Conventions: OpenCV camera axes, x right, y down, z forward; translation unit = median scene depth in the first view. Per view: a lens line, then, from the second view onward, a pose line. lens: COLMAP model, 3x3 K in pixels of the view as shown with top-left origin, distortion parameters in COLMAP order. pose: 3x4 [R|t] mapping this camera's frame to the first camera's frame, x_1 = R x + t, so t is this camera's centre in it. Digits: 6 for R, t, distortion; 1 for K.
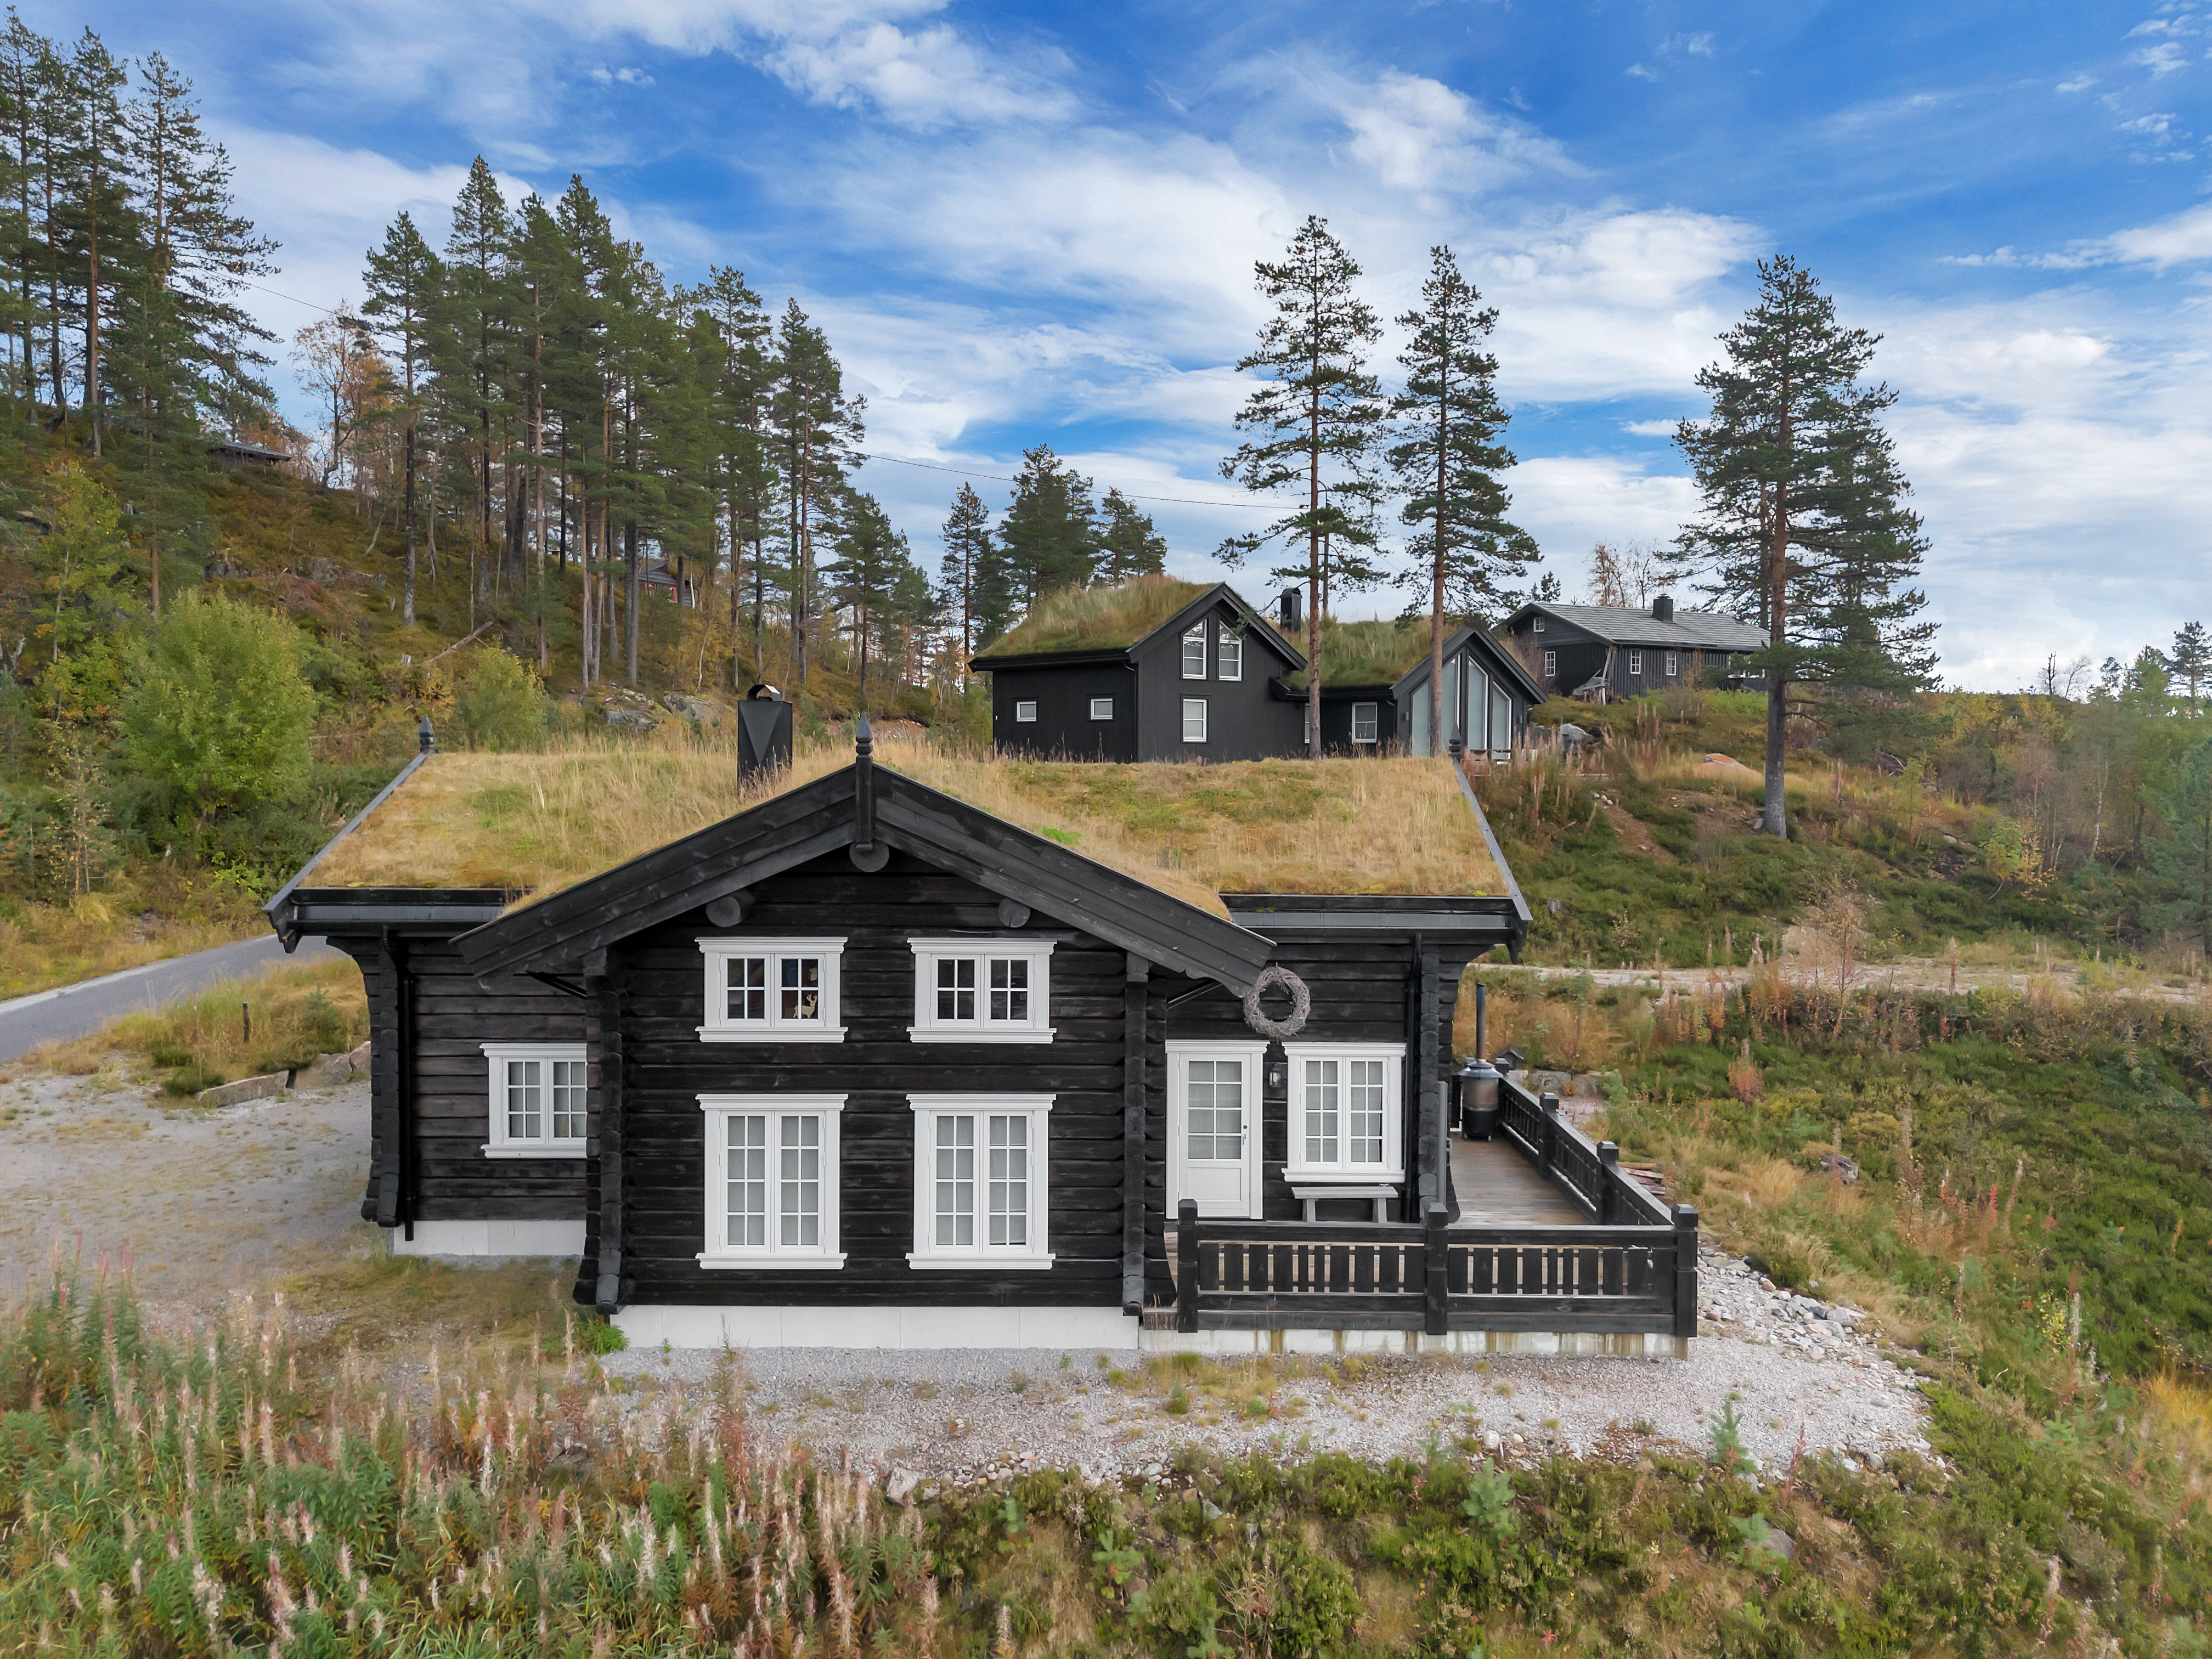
lens RADIAL K [[1621.3, 0, 1102.7], [0, 1621.3, 815.6], [0, 0, 1]] dist [0.059414, -0.041769]
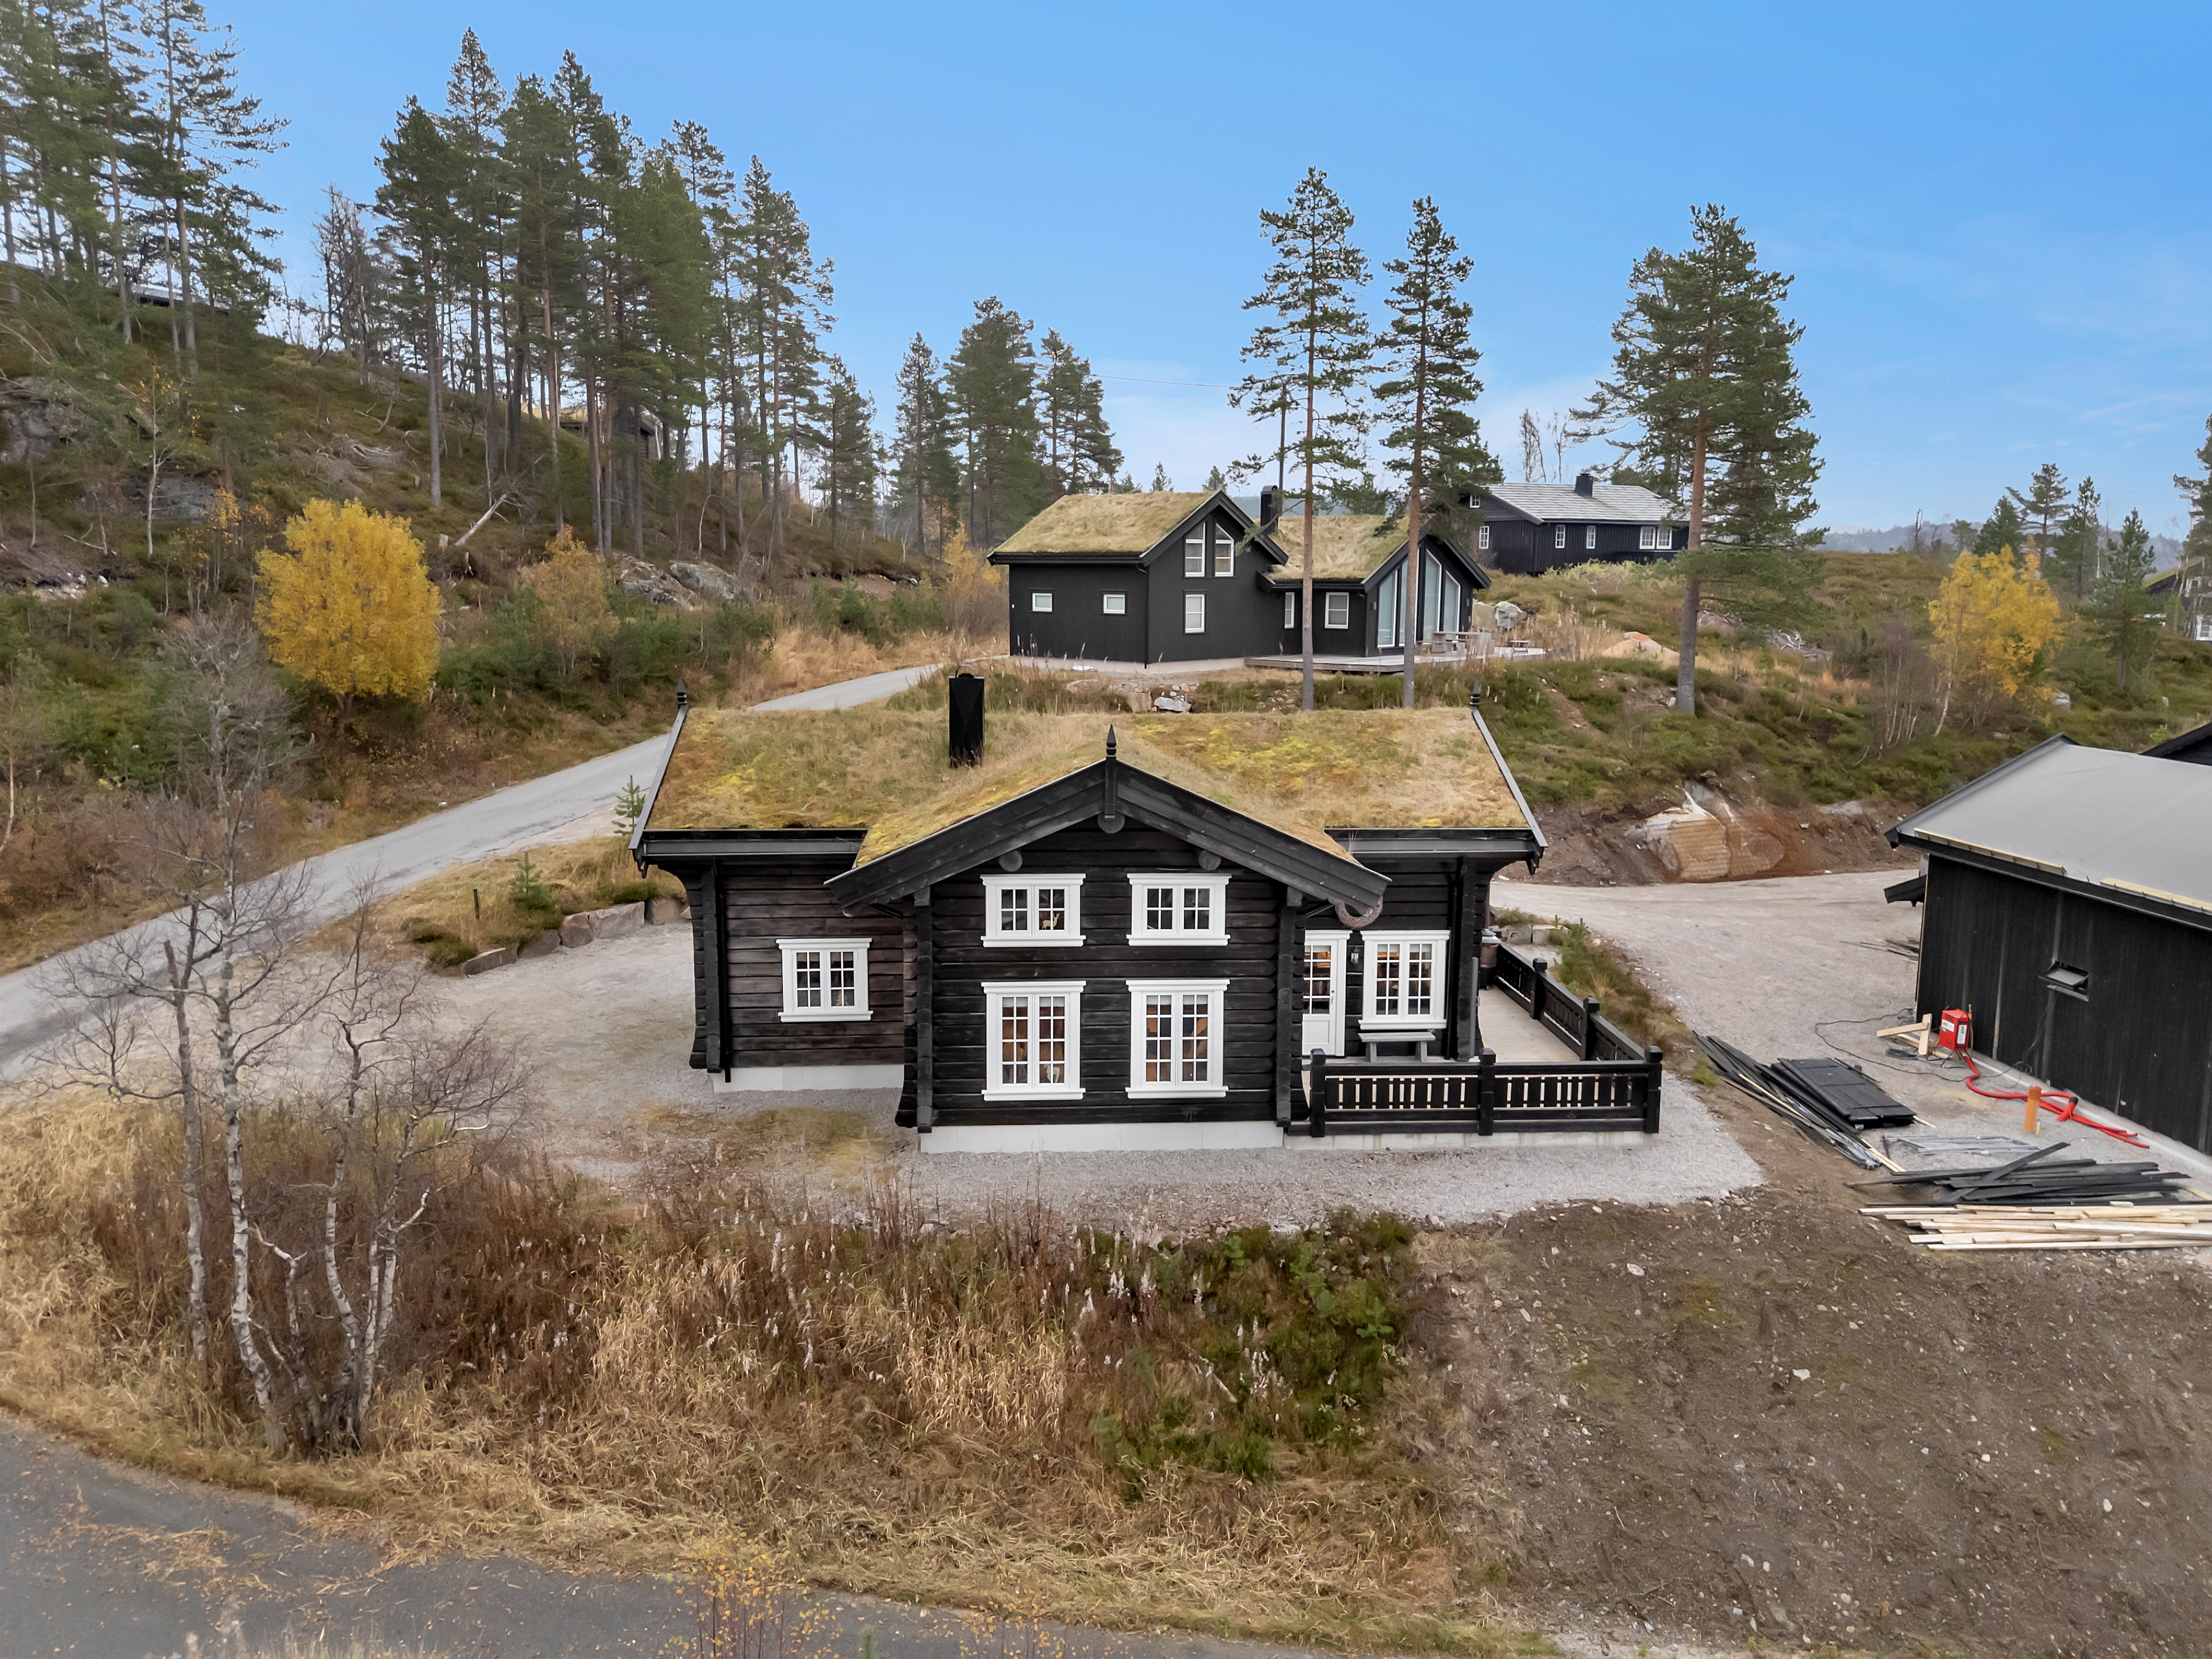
lens RADIAL K [[1613.7, 0, 1105.6], [0, 1613.7, 821.5], [0, 0, 1]] dist [0.078500, -0.077395]
pose [[0.997693, -0.009917, 0.067157, -0.231159], [0.001698, 0.992609, 0.121342, -0.140856], [-0.067864, -0.120948, 0.990336, -0.392754]]
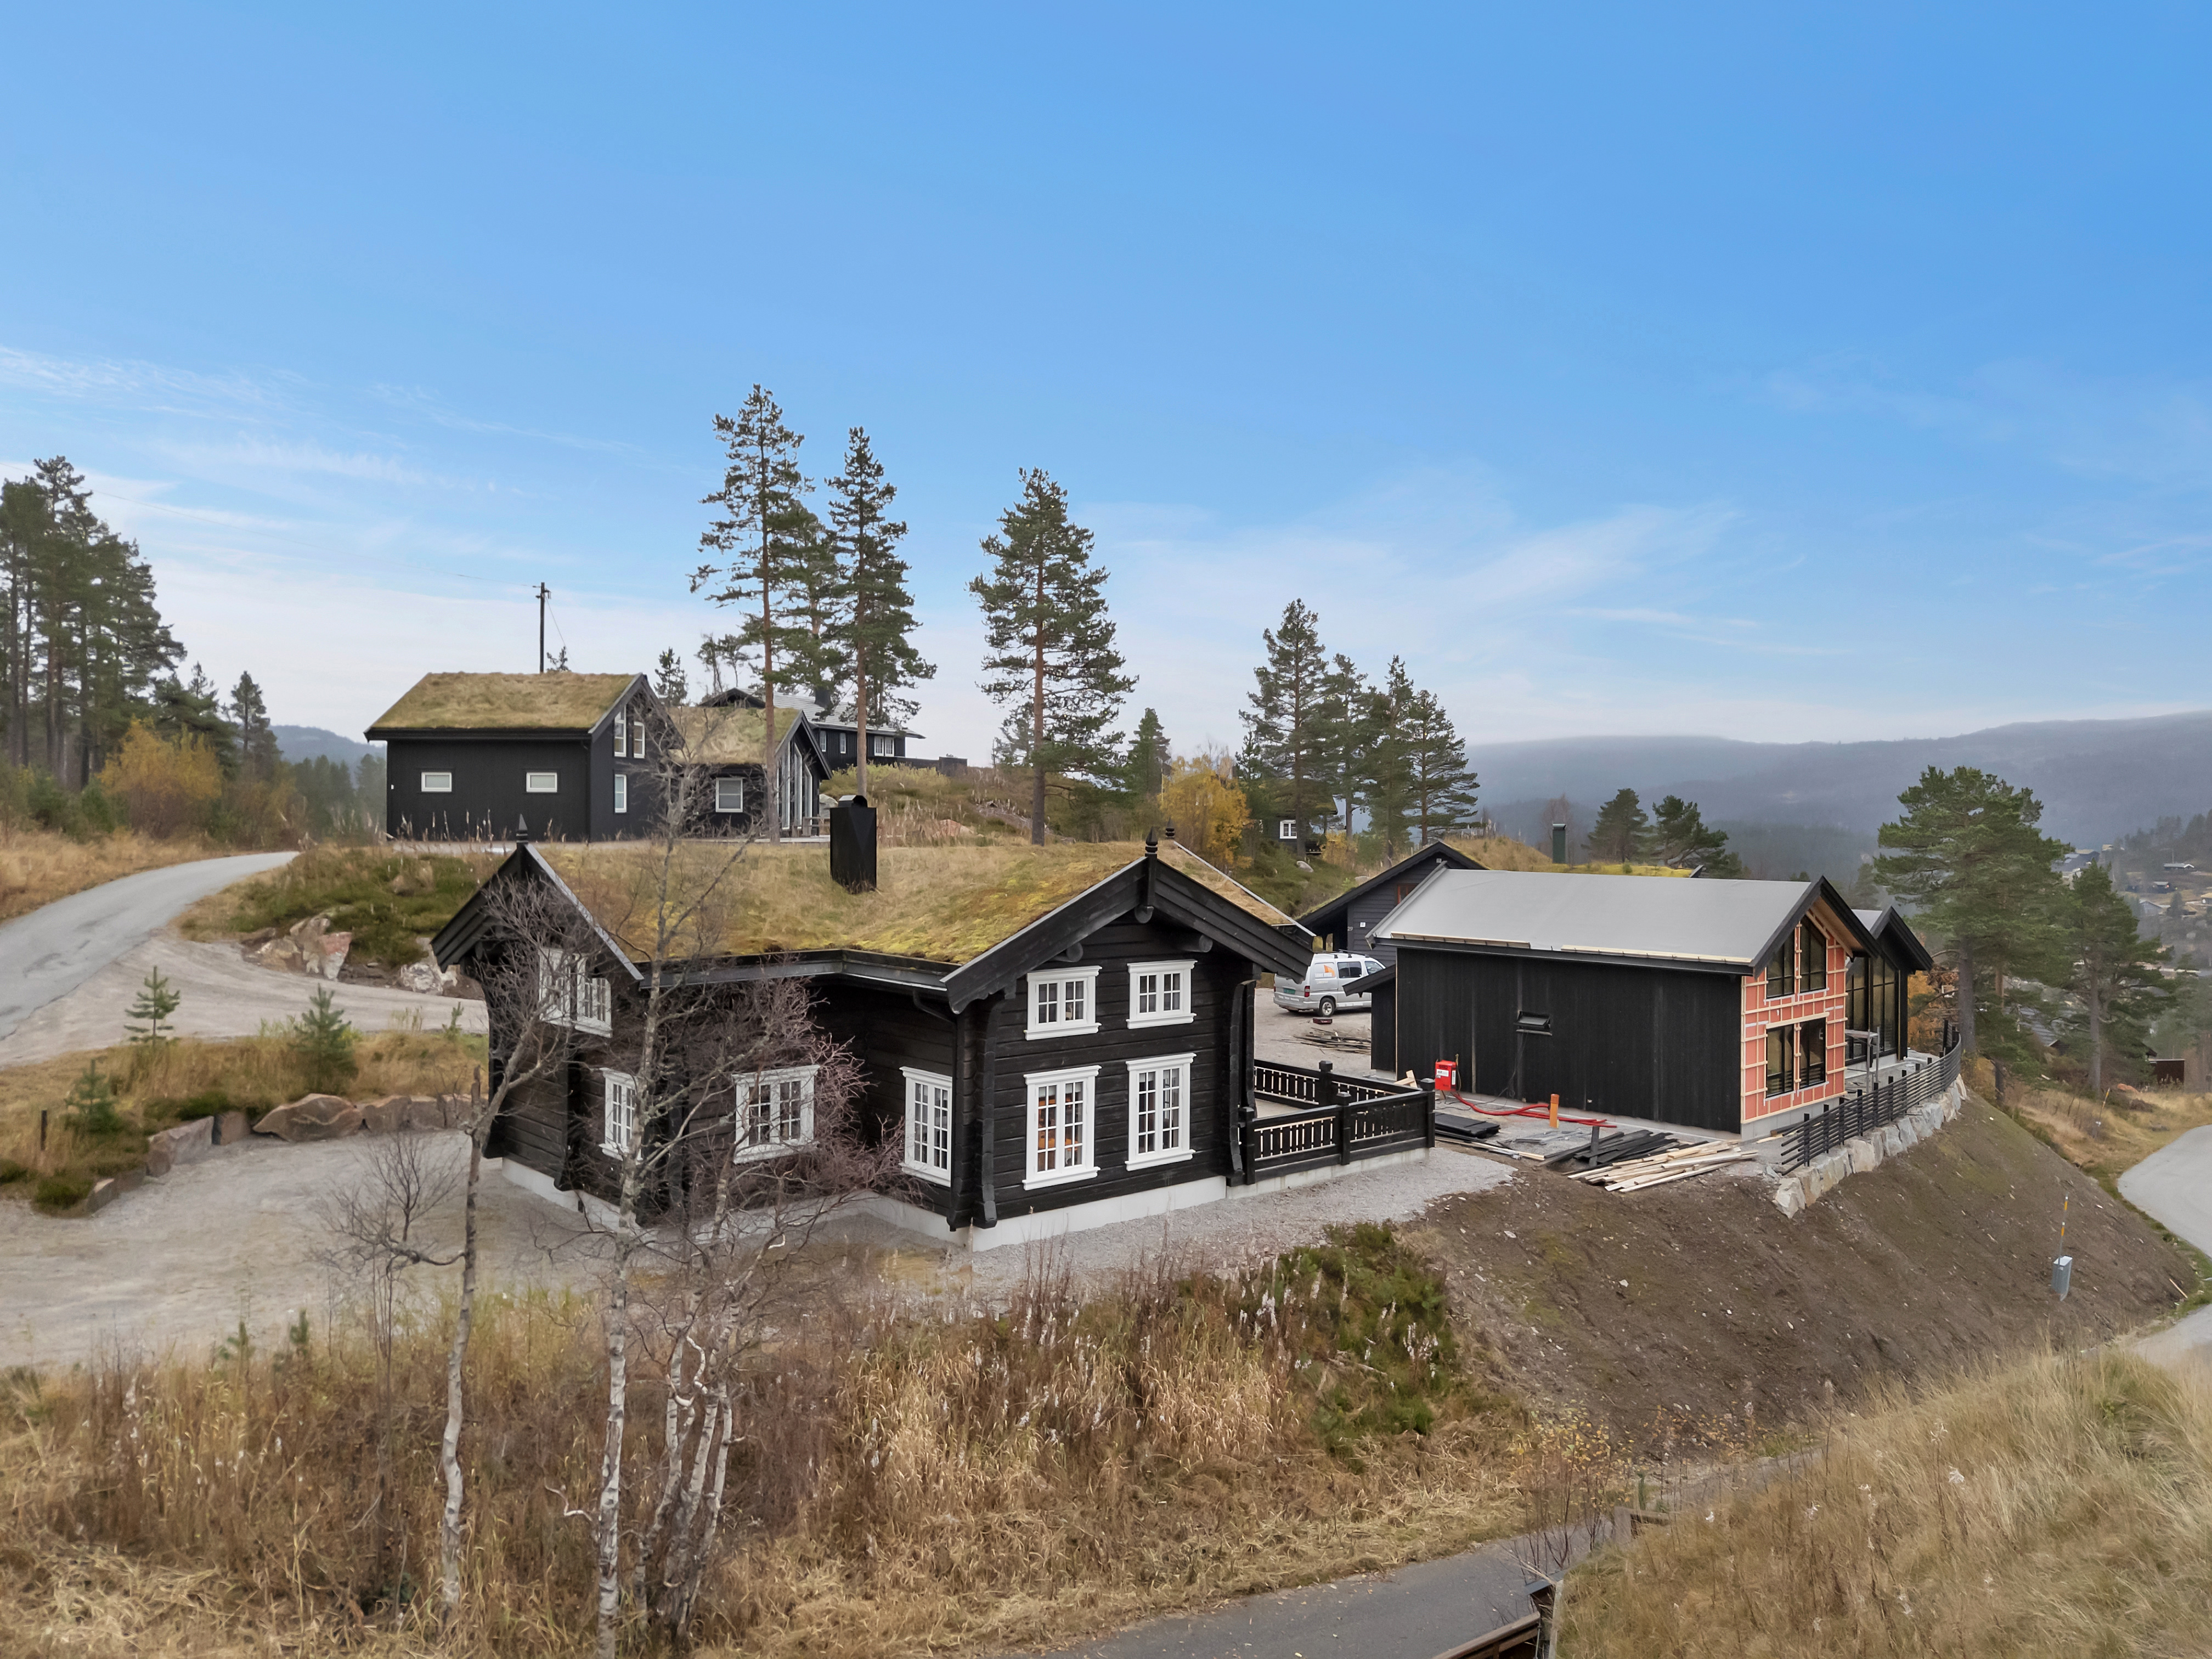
lens RADIAL K [[1621.3, 0, 1102.7], [0, 1621.3, 815.6], [0, 0, 1]] dist [0.059414, -0.041769]
pose [[0.752845, -0.000859, 0.658198, -1.181328], [0.019421, 0.999593, -0.020909, -0.037563], [-0.657912, 0.028524, 0.752555, -0.193016]]
